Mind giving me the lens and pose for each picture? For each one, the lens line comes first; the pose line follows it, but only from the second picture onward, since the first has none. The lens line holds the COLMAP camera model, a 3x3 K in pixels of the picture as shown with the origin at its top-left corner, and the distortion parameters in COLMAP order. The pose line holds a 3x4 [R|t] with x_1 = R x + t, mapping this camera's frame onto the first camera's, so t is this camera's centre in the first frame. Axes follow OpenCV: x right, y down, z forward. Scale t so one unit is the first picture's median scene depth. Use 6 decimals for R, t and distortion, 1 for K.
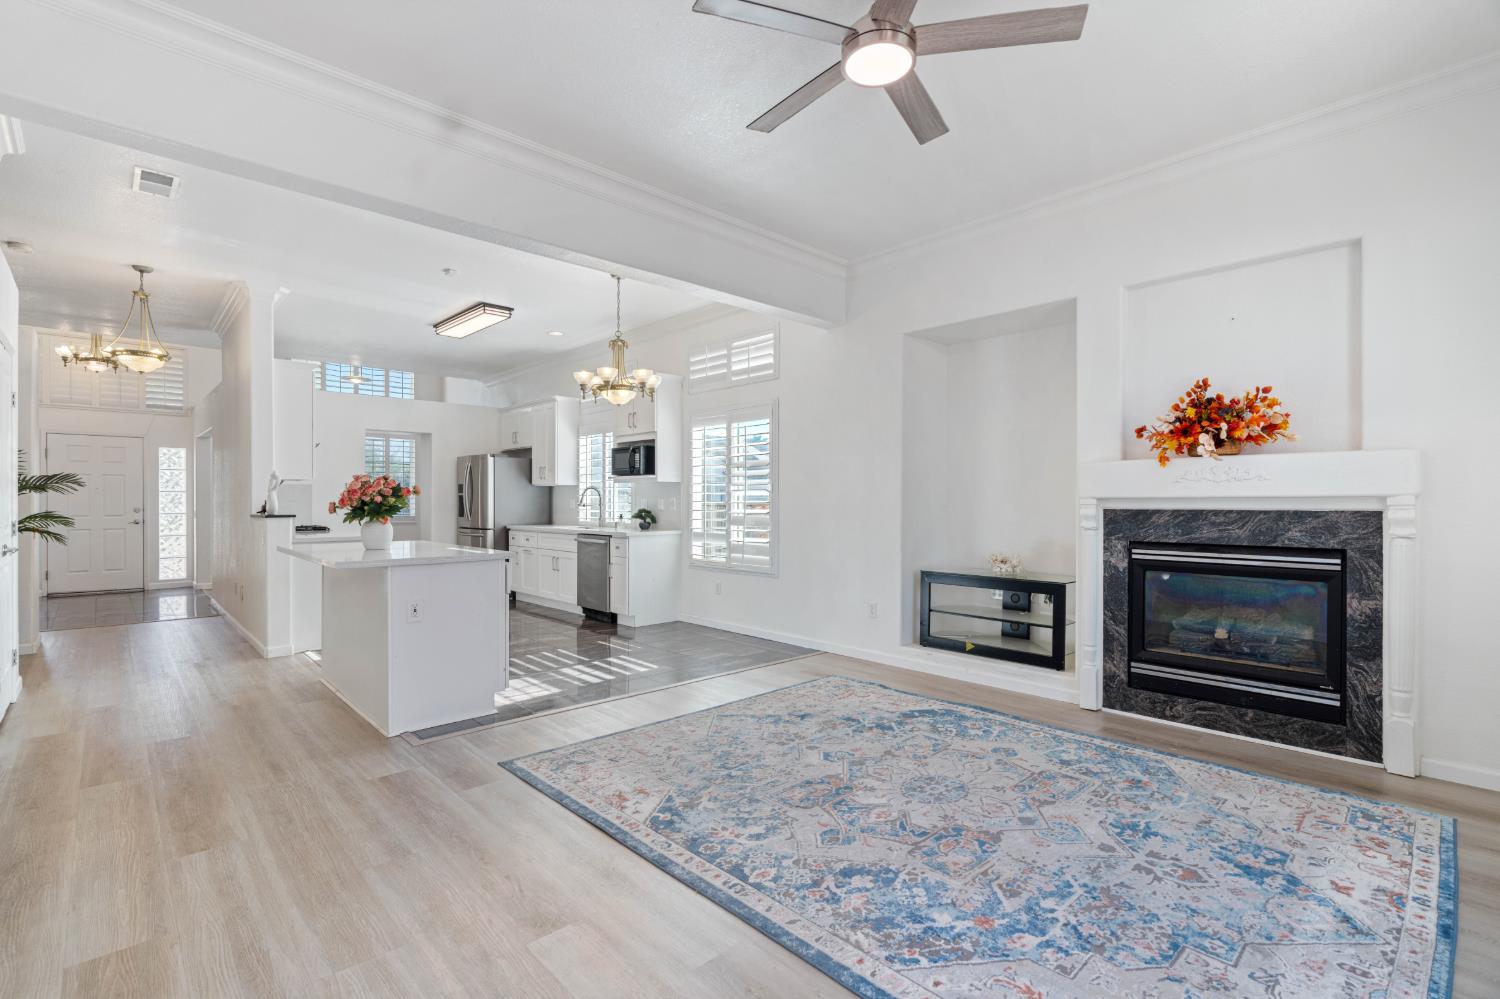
lens RADIAL K [[679.4, 0, 749.3], [0, 679.4, 501.9], [0, 0, 1]] dist [-0.007092, 0.003080]
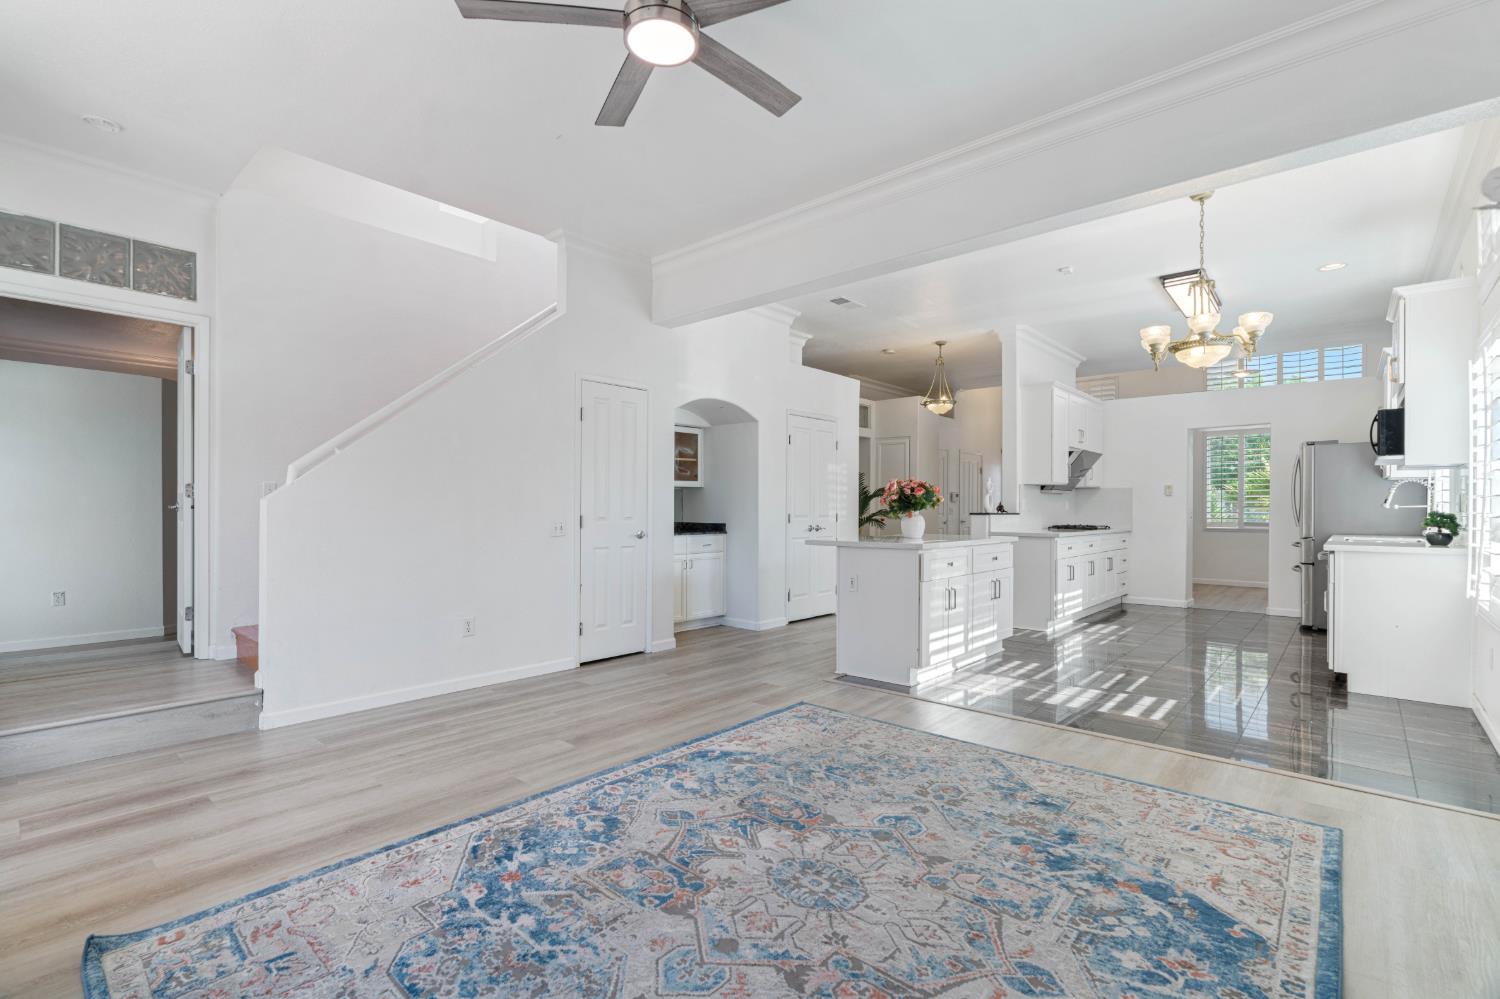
lens RADIAL K [[679.4, 0, 748.9], [0, 679.4, 505.9], [0, 0, 1]] dist [-0.007092, 0.003080]
pose [[0.098523, -0.005873, -0.995117, 0.936254], [-0.002691, 0.999977, -0.006168, 0.027981], [0.995131, 0.003285, 0.098505, 0.818482]]
